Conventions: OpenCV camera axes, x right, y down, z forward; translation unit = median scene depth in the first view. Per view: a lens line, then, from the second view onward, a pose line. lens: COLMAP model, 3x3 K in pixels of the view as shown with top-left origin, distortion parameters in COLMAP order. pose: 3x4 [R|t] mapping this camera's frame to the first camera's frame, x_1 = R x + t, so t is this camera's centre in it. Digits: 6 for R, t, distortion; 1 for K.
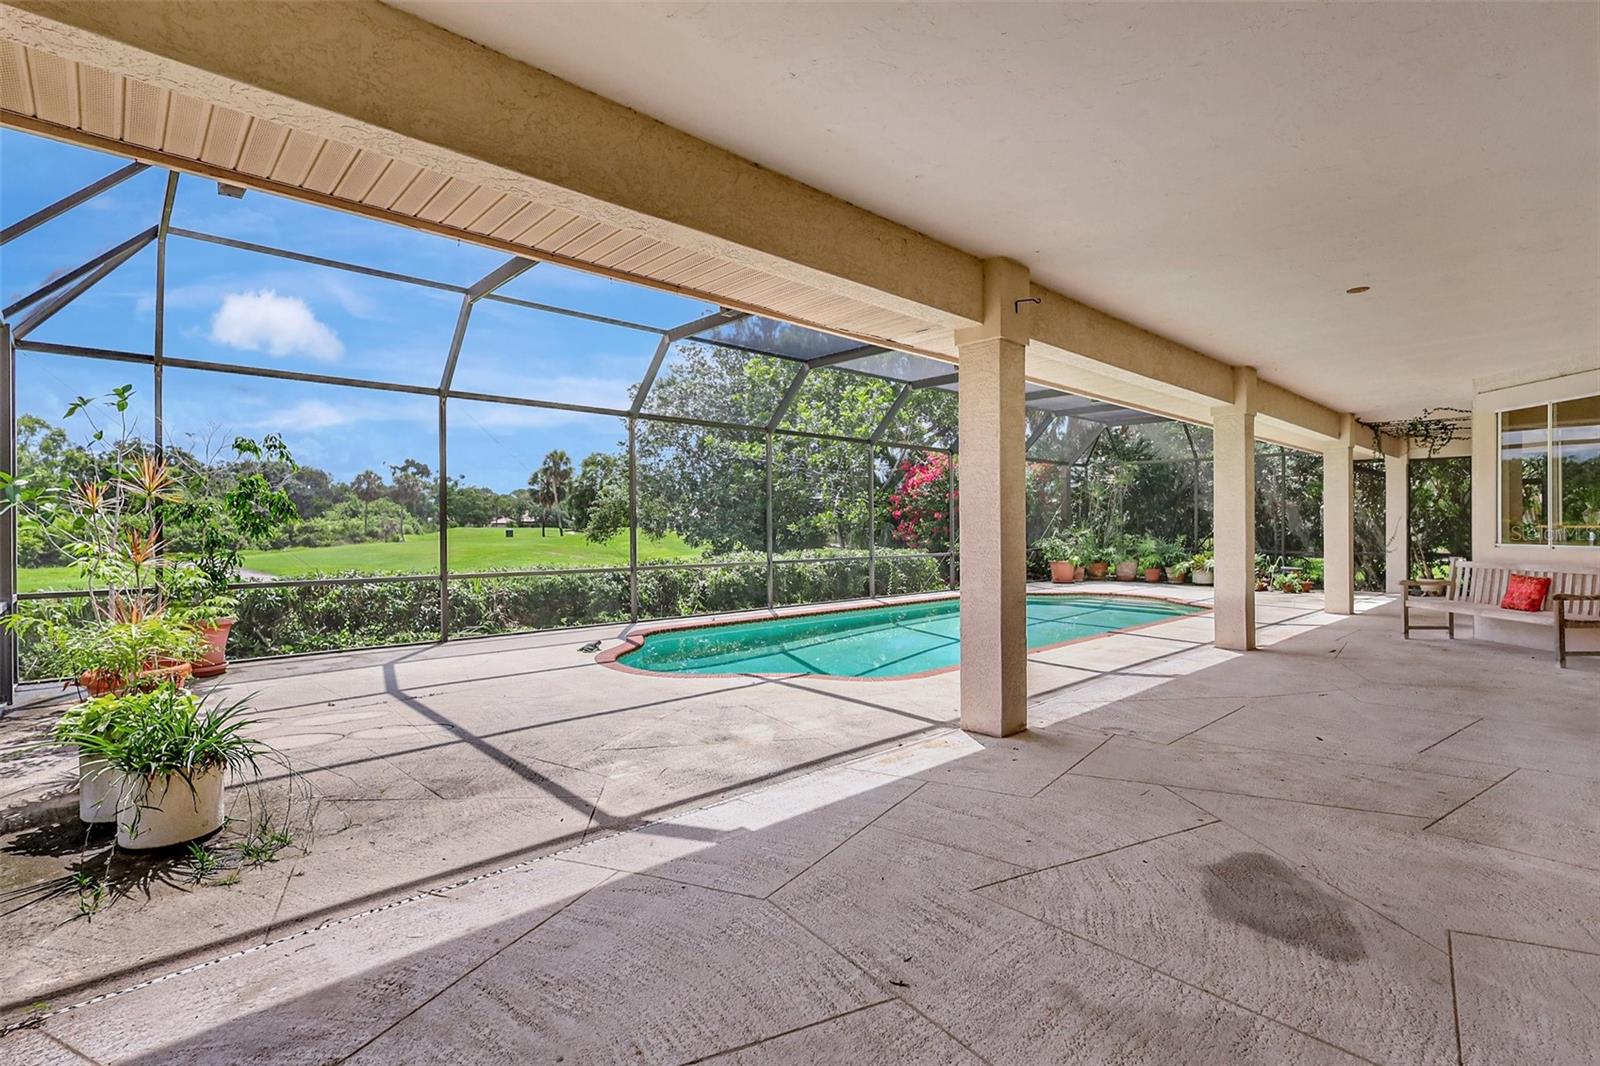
lens RADIAL K [[740.0, 0, 780.2], [0, 740.0, 523.8], [0, 0, 1]] dist [0.005266, -0.000846]
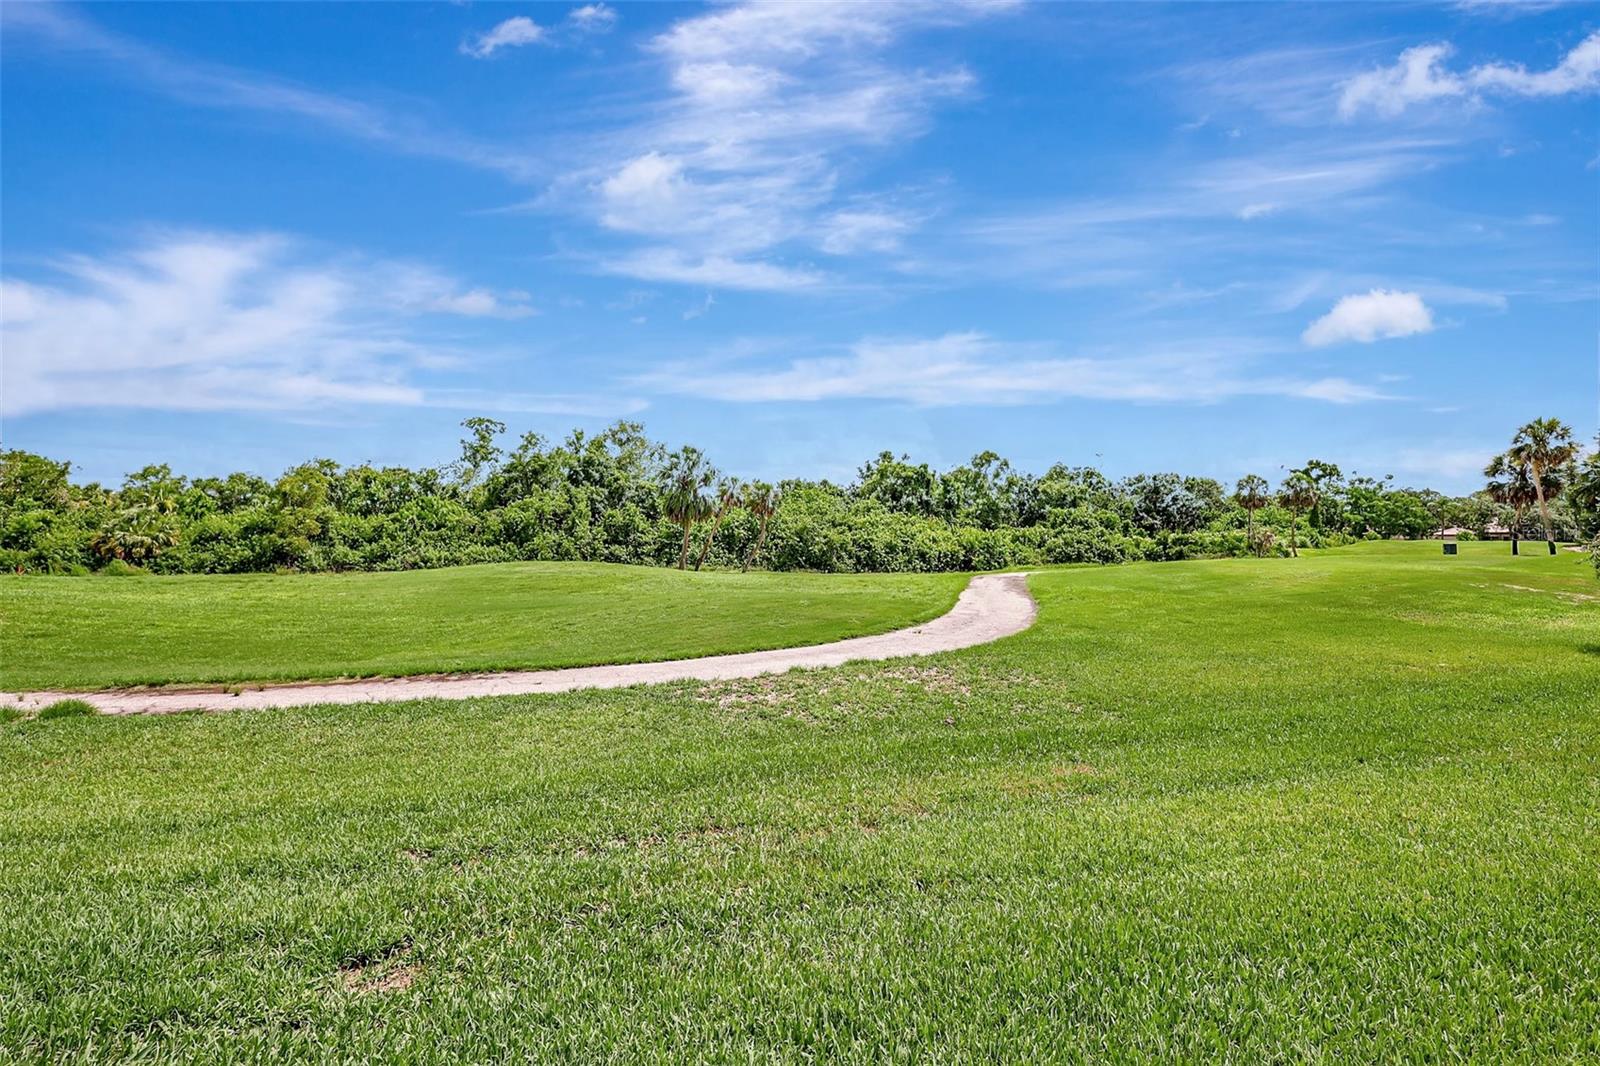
lens RADIAL K [[740.0, 0, 805.2], [0, 740.0, 547.5], [0, 0, 1]] dist [0.005266, -0.000846]
pose [[0.468123, 0.013573, -0.883559, -0.032223], [-0.000357, 0.999885, 0.015170, 0.001568], [0.883663, -0.006786, 0.468073, 0.137903]]
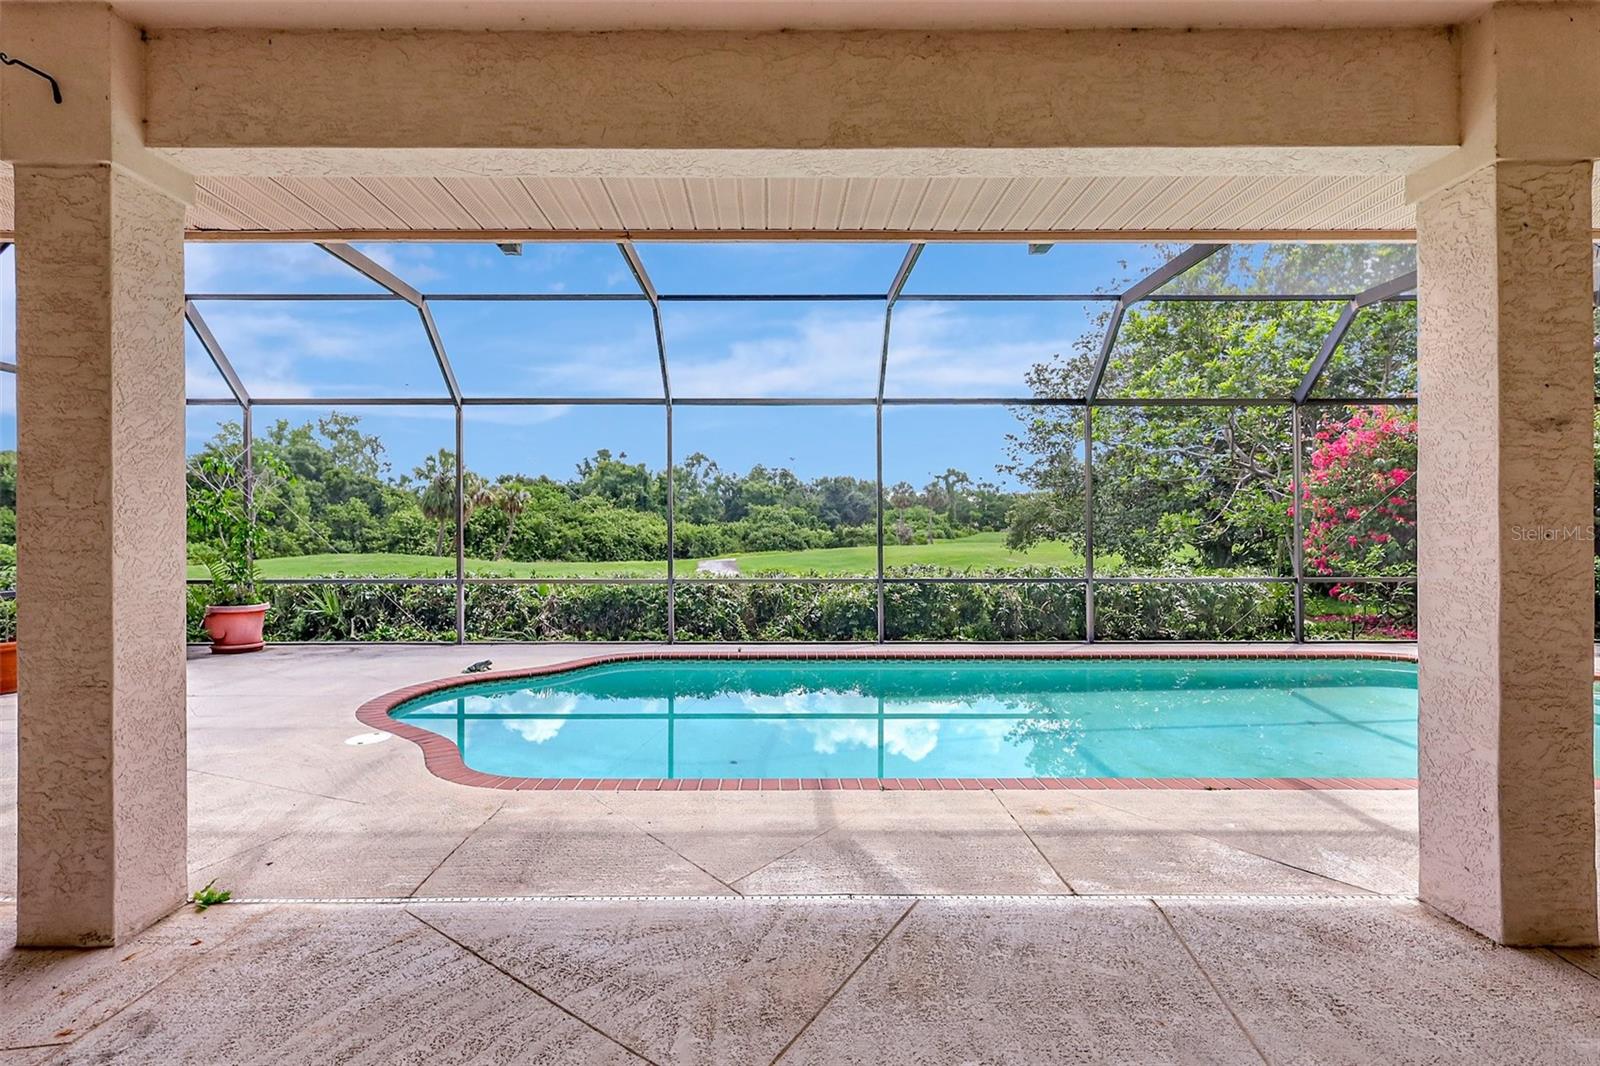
lens RADIAL K [[740.0, 0, 768.9], [0, 740.0, 540.7], [0, 0, 1]] dist [0.005266, -0.000846]
pose [[0.736949, 0.008503, -0.675895, 0.050007], [0.002481, 0.999880, 0.015284, 0.000453], [0.675944, -0.012941, 0.736839, 0.052767]]
